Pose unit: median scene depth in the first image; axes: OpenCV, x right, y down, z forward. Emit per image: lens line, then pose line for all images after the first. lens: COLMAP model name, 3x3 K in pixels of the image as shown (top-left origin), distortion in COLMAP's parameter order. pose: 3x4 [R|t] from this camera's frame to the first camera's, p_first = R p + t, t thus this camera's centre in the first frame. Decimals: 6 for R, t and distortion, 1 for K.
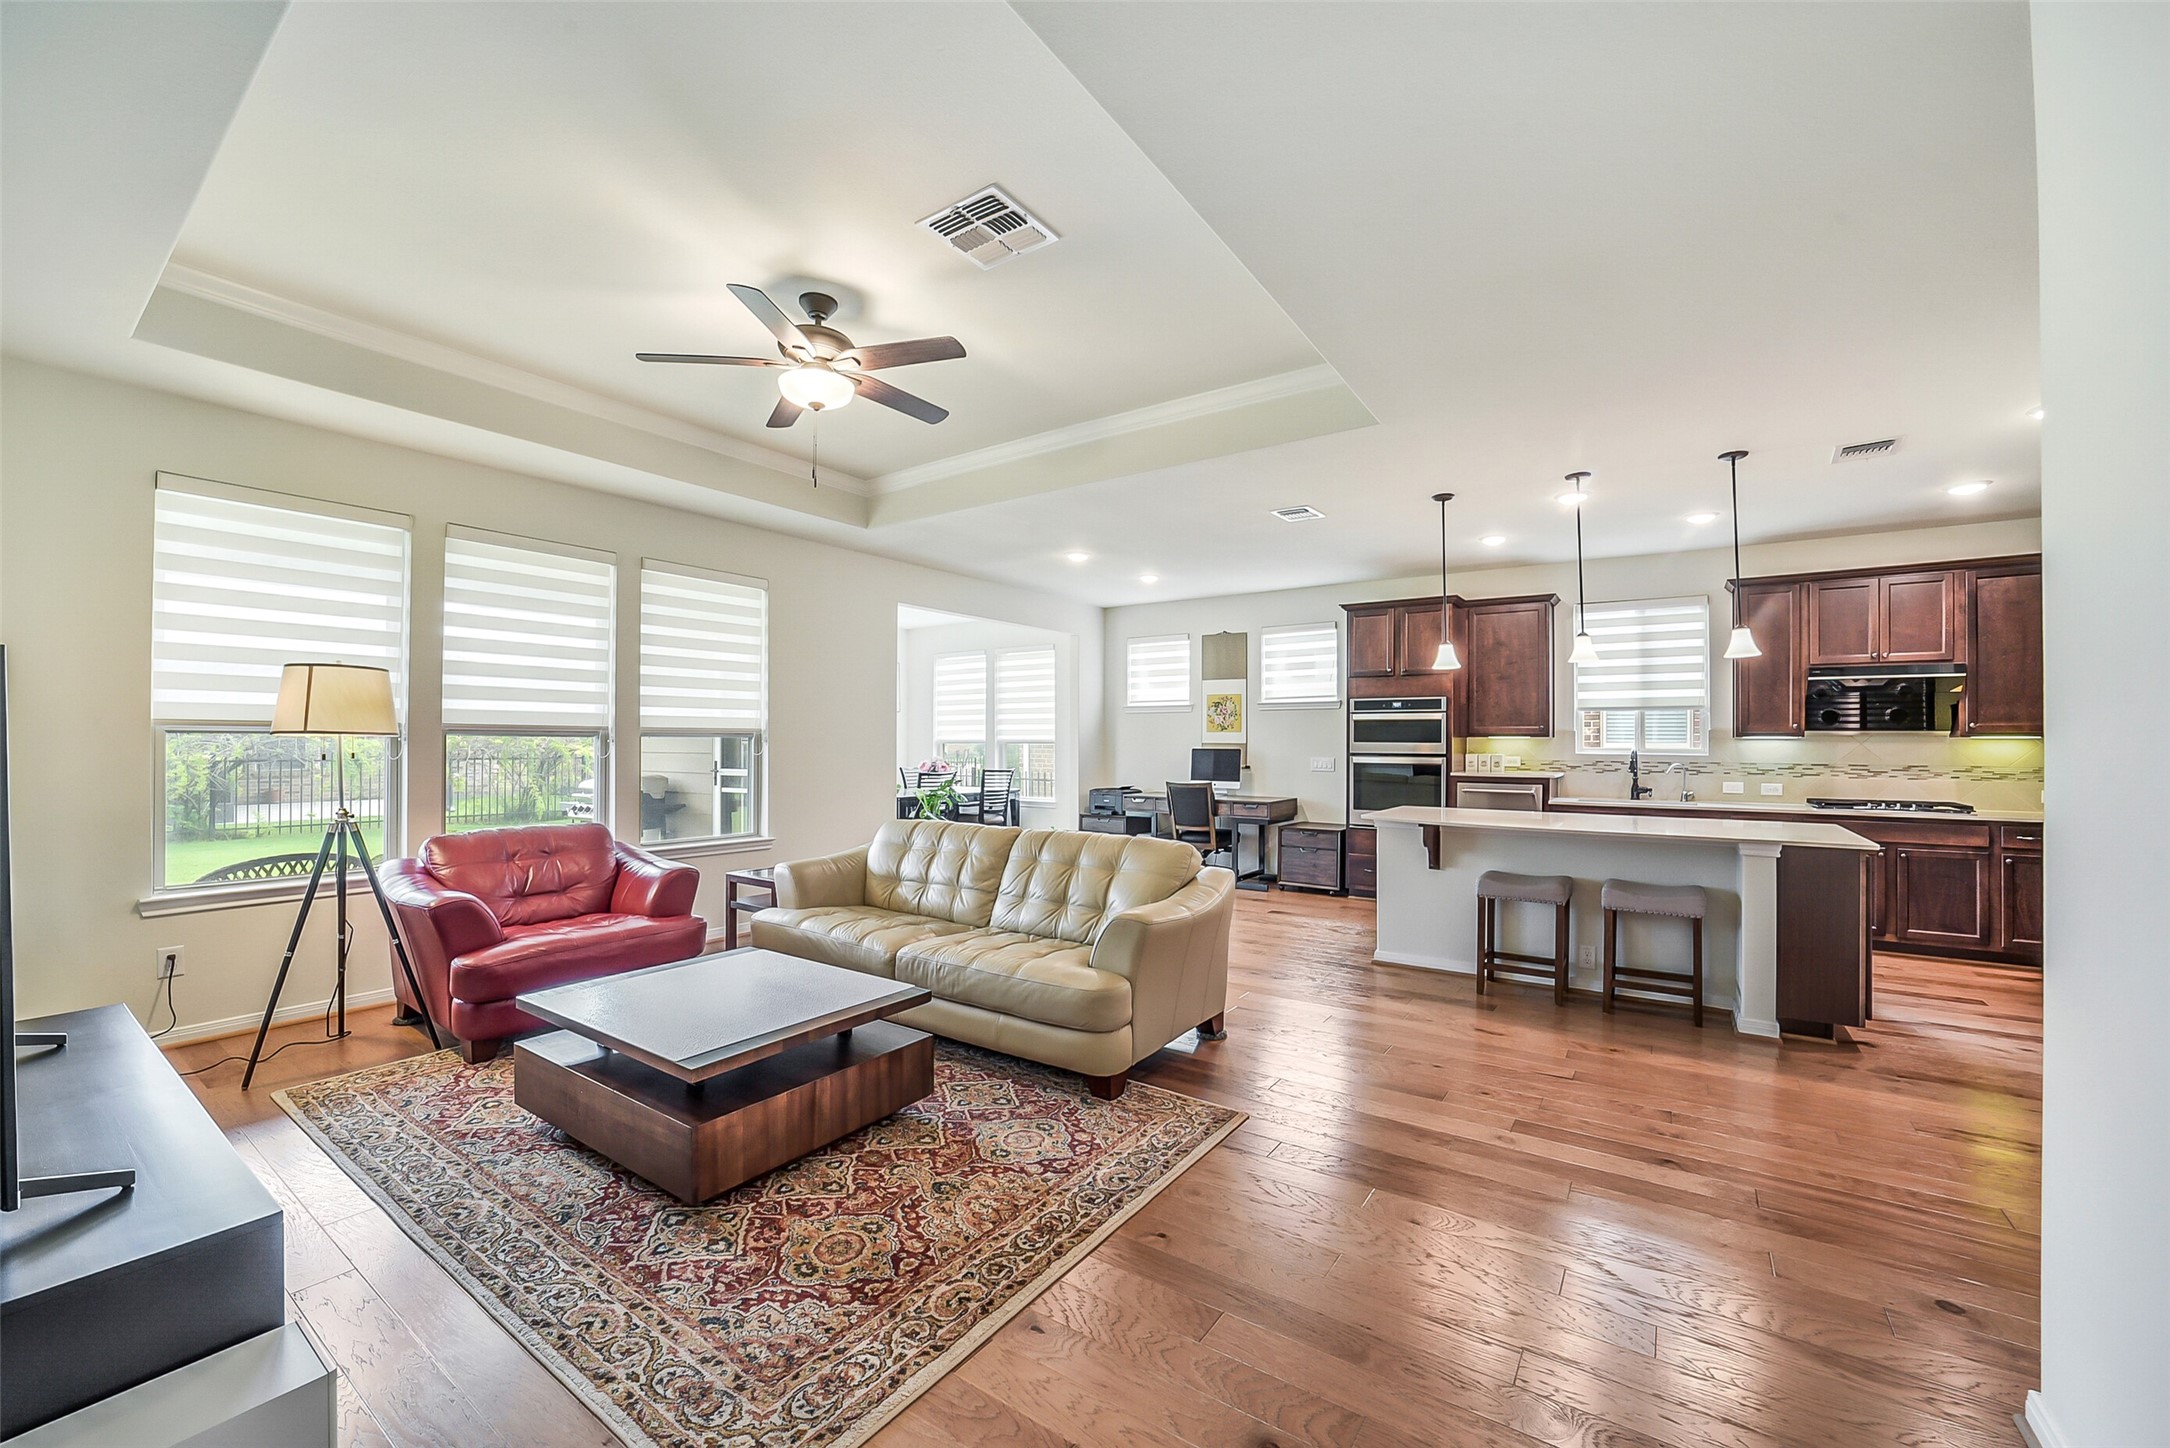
lens RADIAL K [[858.9, 0, 1083.3], [0, 858.9, 736.5], [0, 0, 1]] dist [-0.028772, 0.003753]
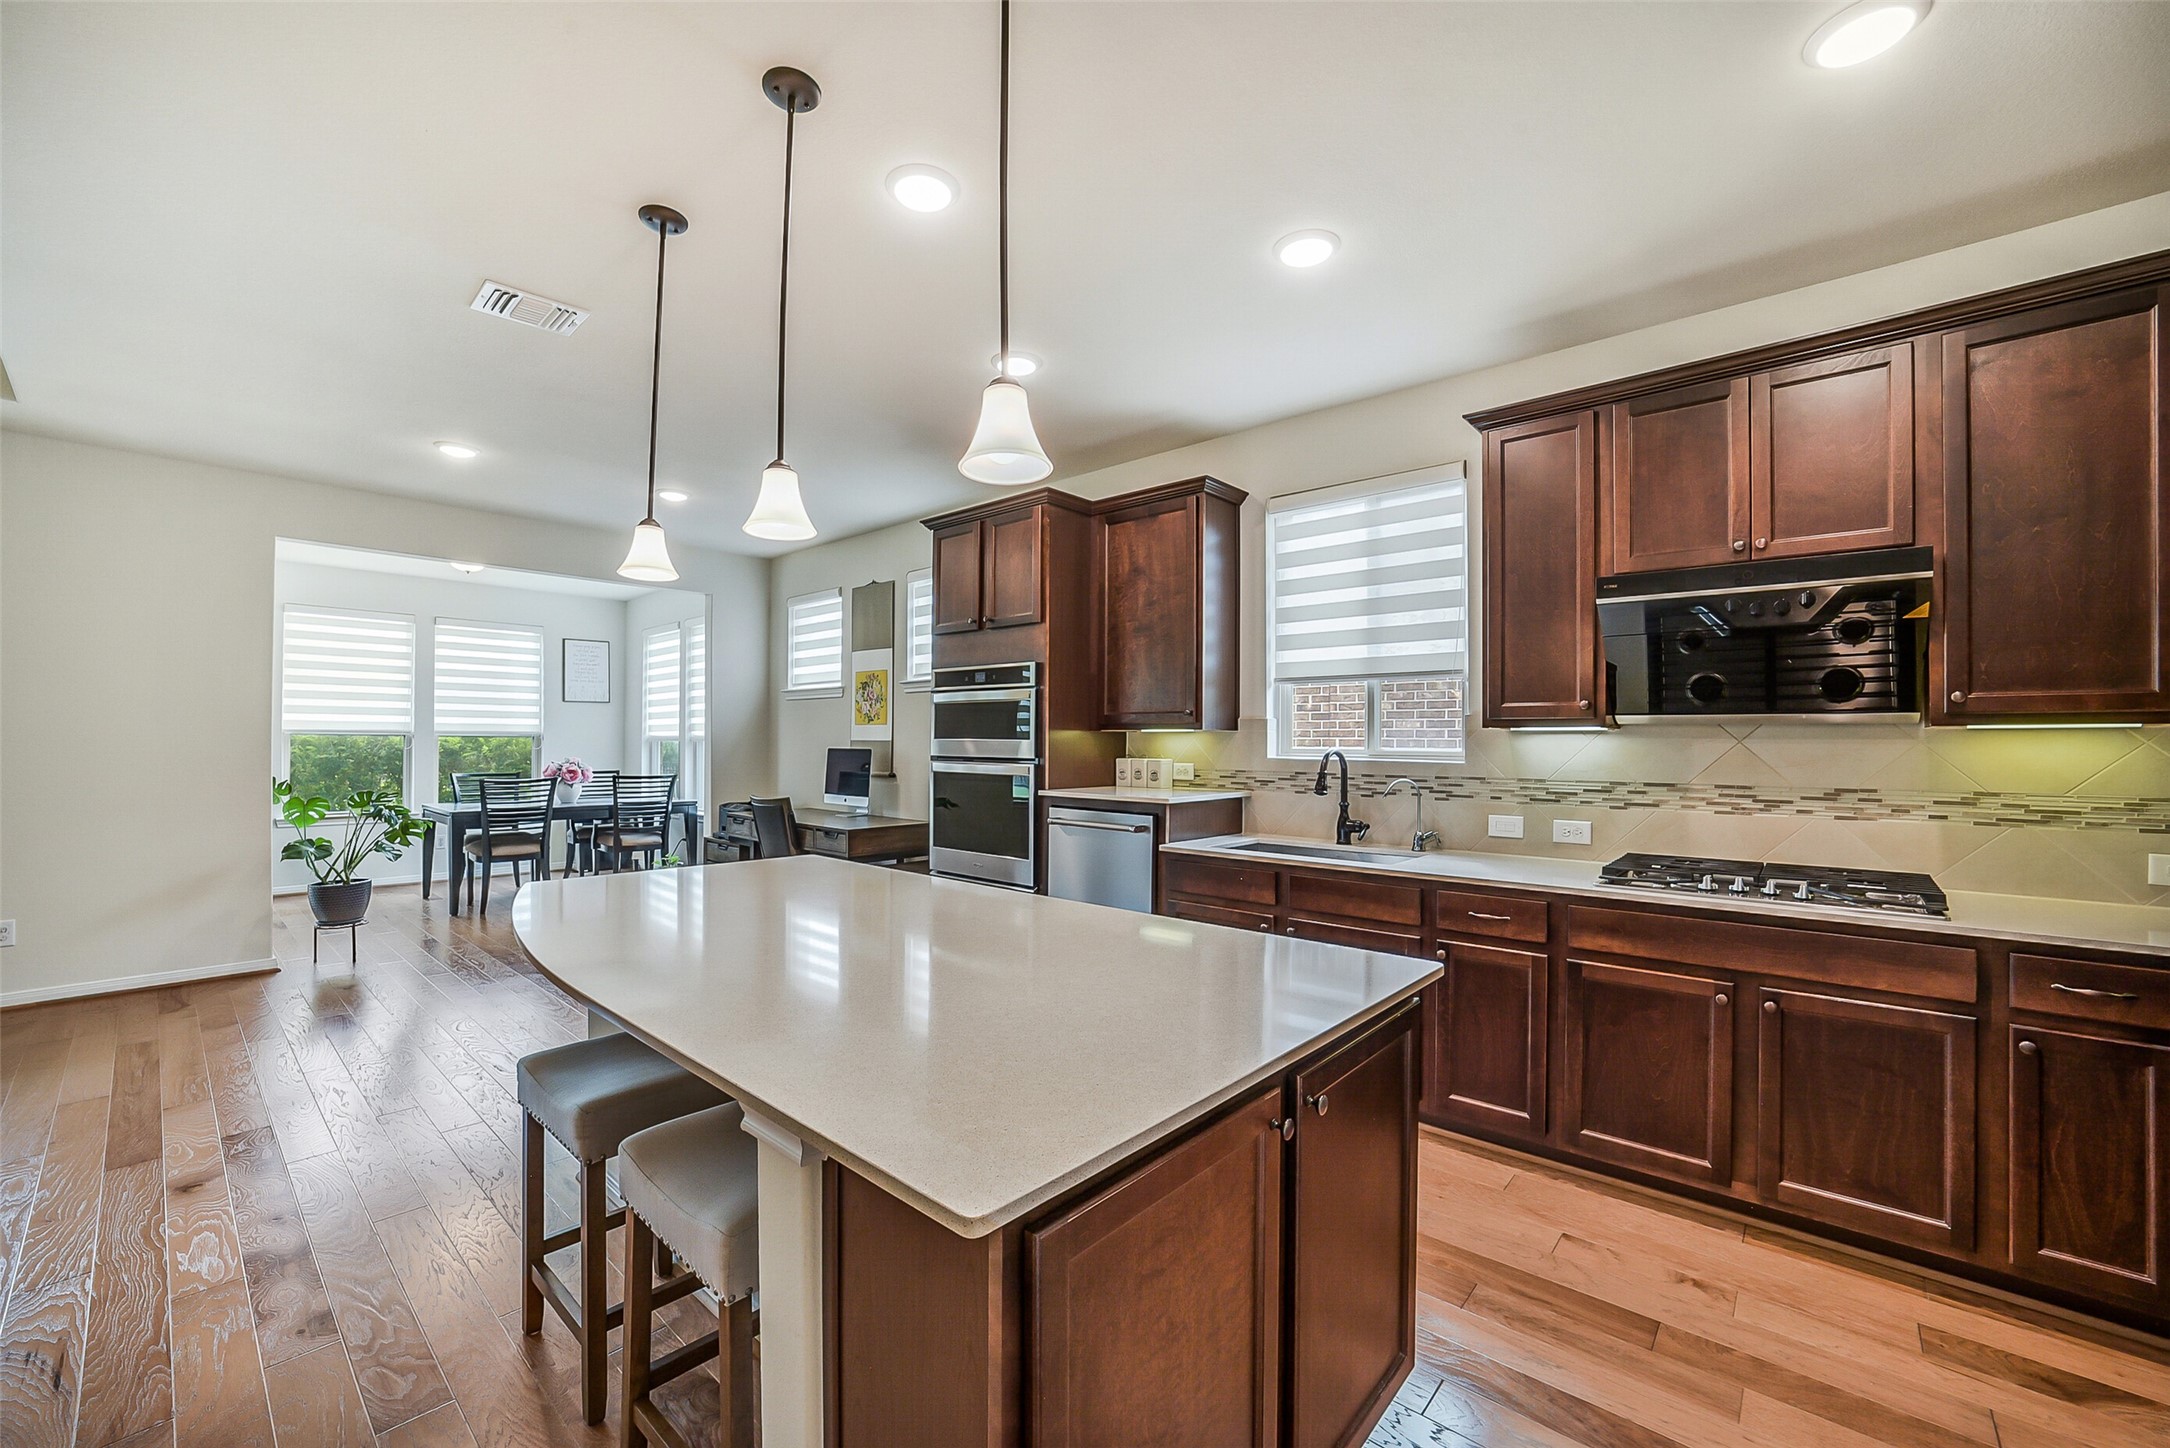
lens RADIAL K [[858.9, 0, 1080.5], [0, 858.9, 738.5], [0, 0, 1]] dist [-0.028772, 0.003753]
pose [[0.992333, 0.001967, -0.123575, 0.523414], [-0.001744, 0.999997, 0.001920, 0.005535], [0.123579, -0.001689, 0.992333, 0.408969]]
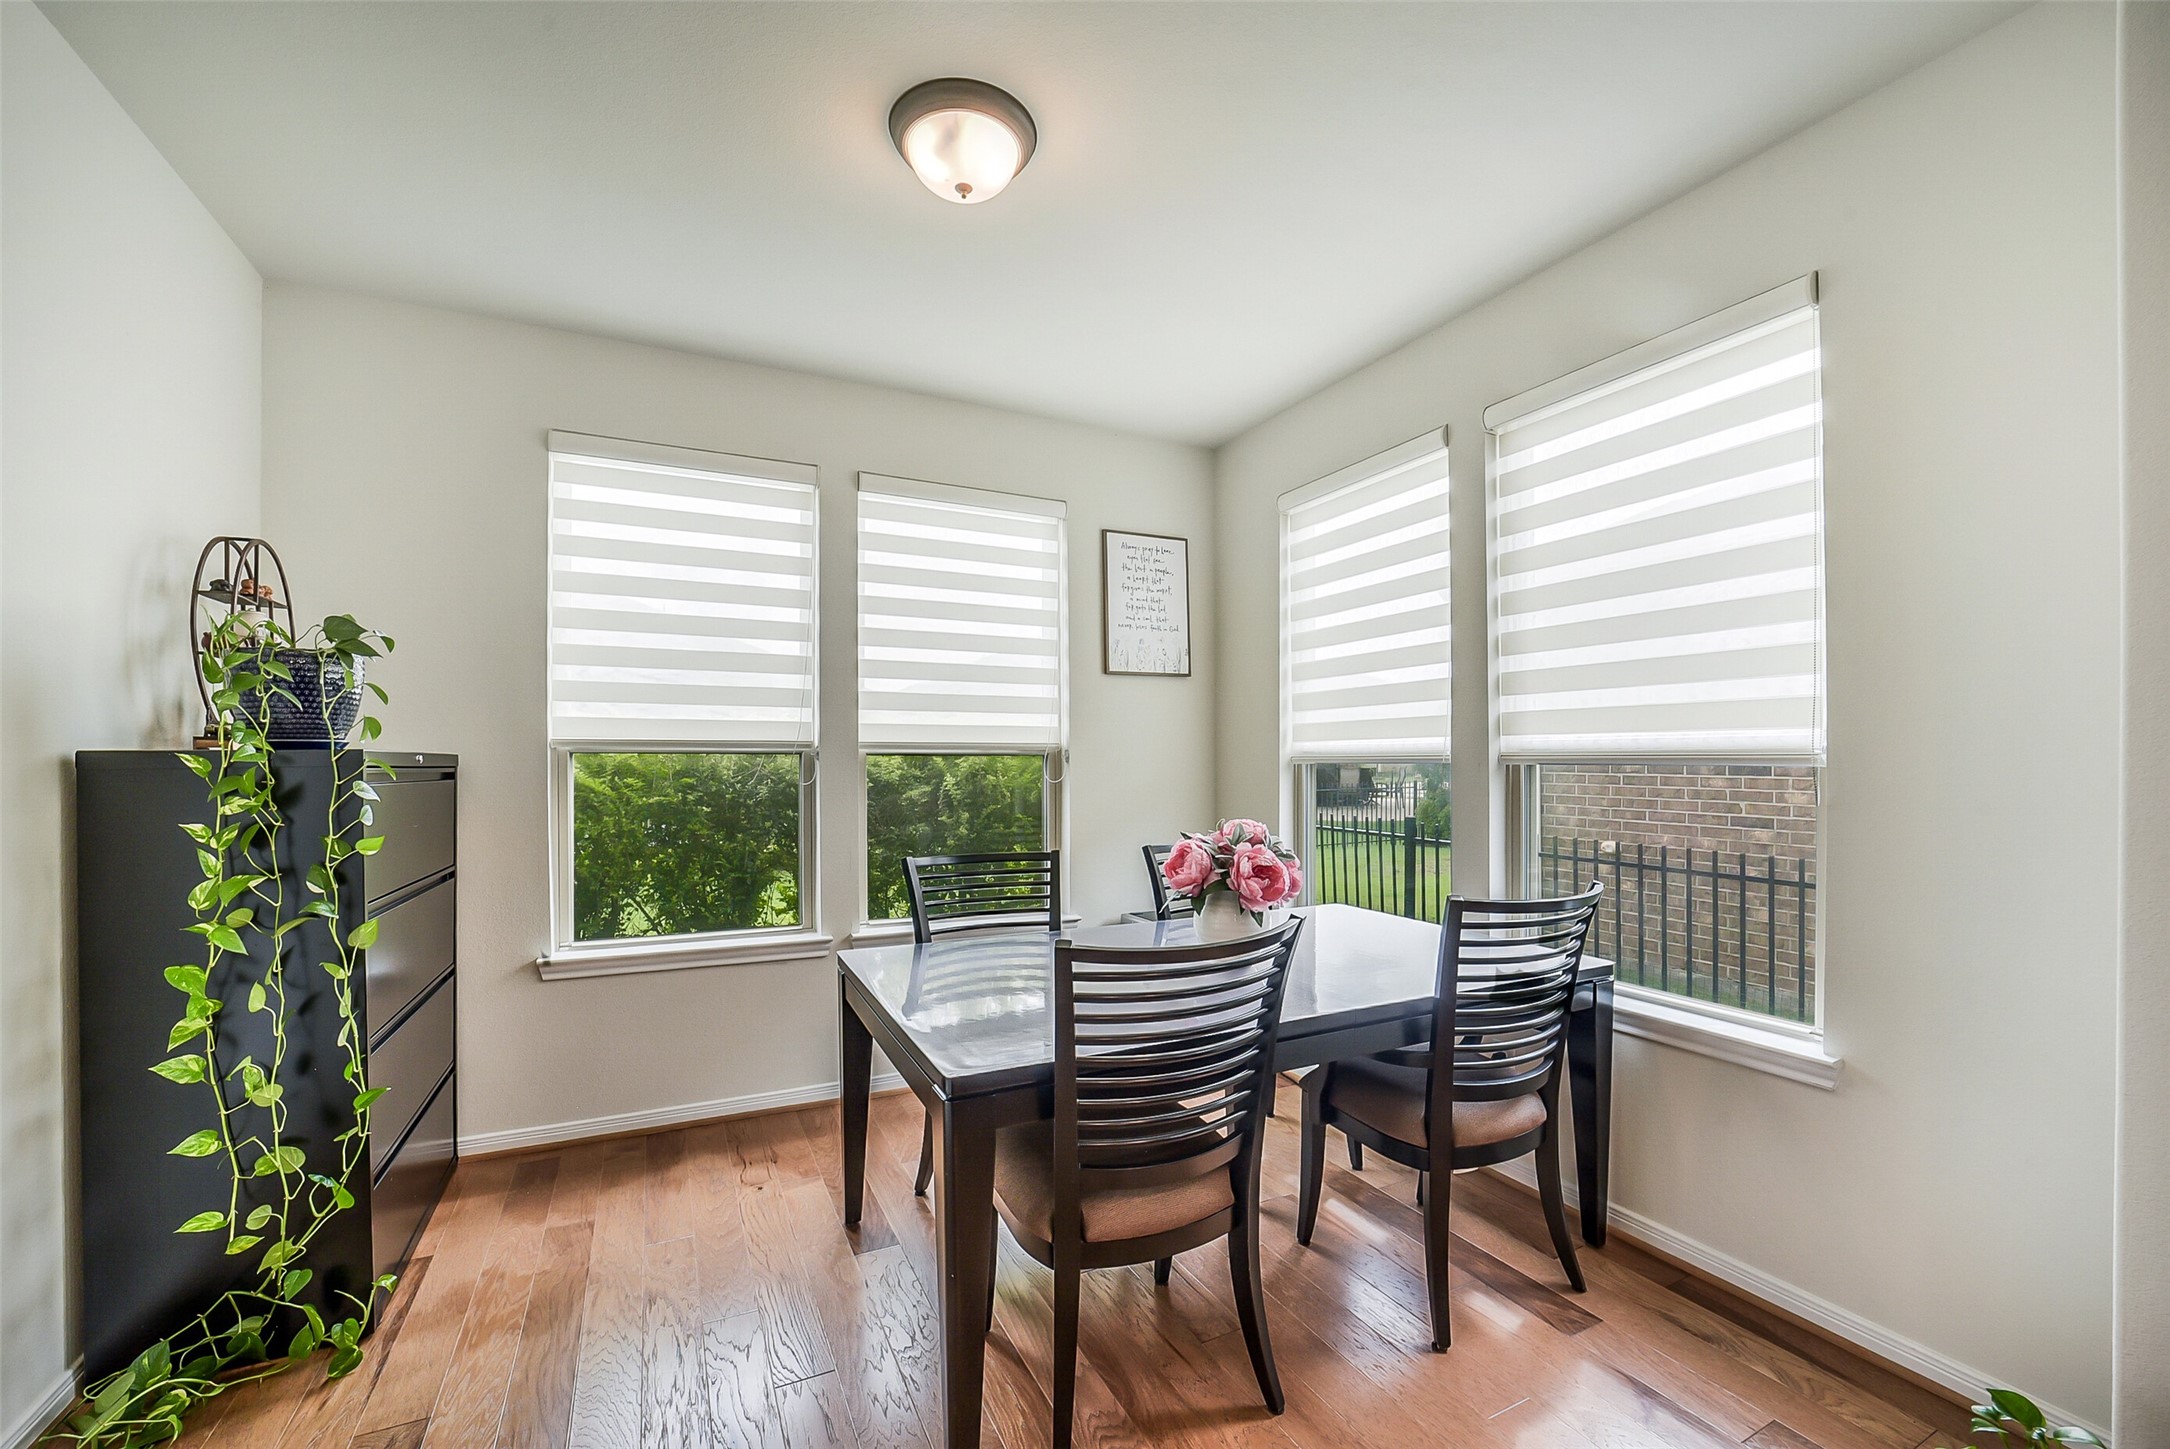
lens RADIAL K [[858.9, 0, 1081.2], [0, 858.9, 754.9], [0, 0, 1]] dist [-0.028772, 0.003753]
pose [[0.876783, -0.003578, -0.480873, -0.129956], [0.005202, 0.999984, 0.002043, 0.006185], [0.480858, -0.004293, 0.876788, 1.058491]]
